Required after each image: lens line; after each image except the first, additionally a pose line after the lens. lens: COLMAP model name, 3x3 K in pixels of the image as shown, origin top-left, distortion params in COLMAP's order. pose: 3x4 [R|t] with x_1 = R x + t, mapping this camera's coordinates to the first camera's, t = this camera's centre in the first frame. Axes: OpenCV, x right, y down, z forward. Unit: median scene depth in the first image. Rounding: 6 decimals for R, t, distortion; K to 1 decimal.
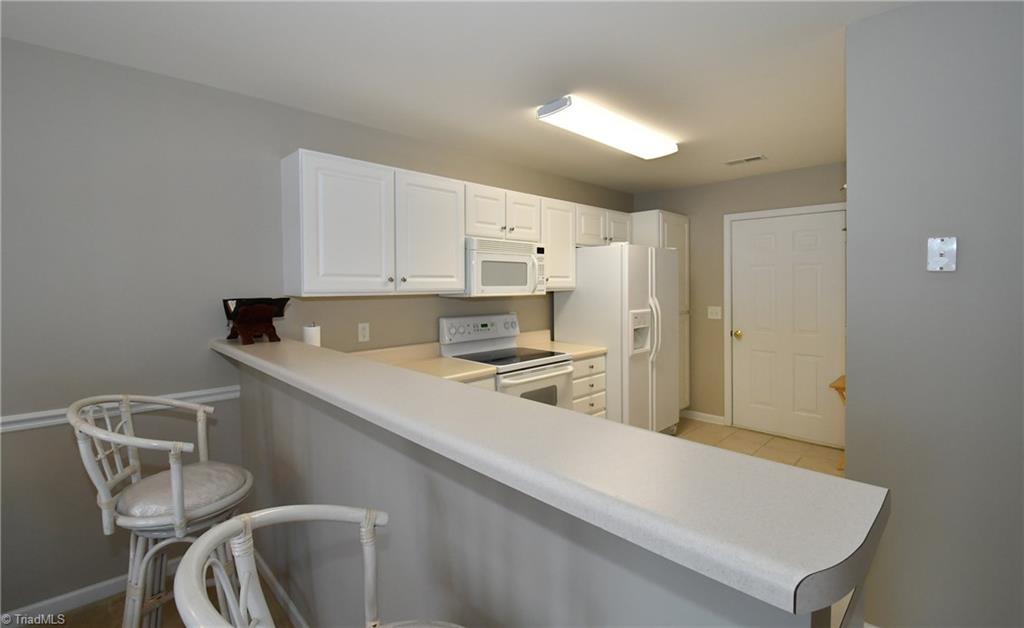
lens RADIAL K [[456.1, 0, 508.3], [0, 456.1, 291.6], [0, 0, 1]] dist [0.000120, -0.000018]
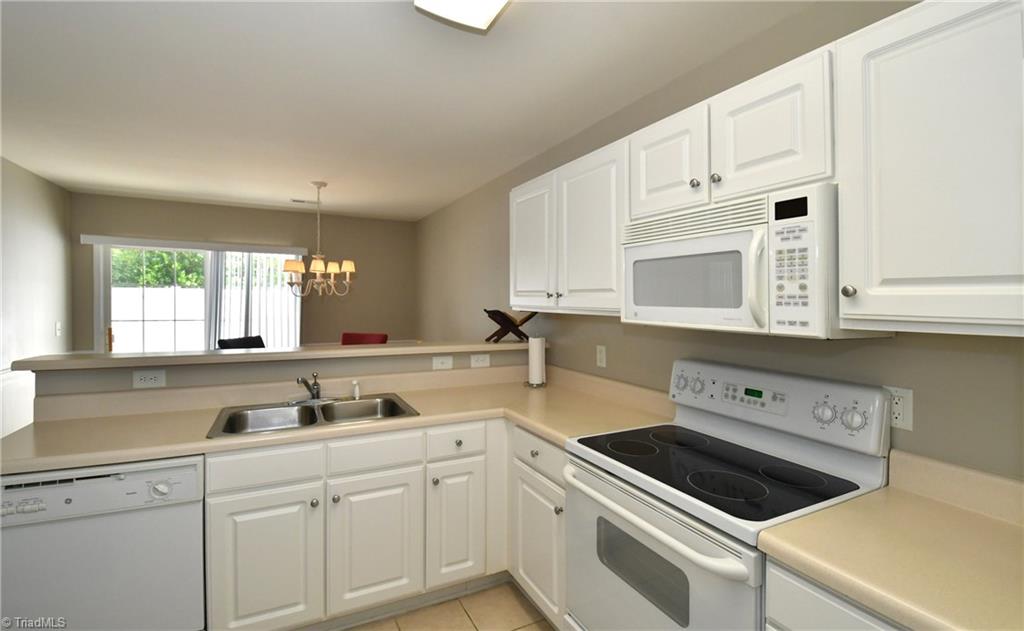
lens RADIAL K [[456.1, 0, 508.3], [0, 456.1, 293.1], [0, 0, 1]] dist [0.000120, -0.000018]
pose [[-0.295220, -0.009561, -0.955381, 0.485572], [-0.022700, 0.999738, -0.002990, -0.020723], [0.955160, 0.020805, -0.295360, 0.935612]]
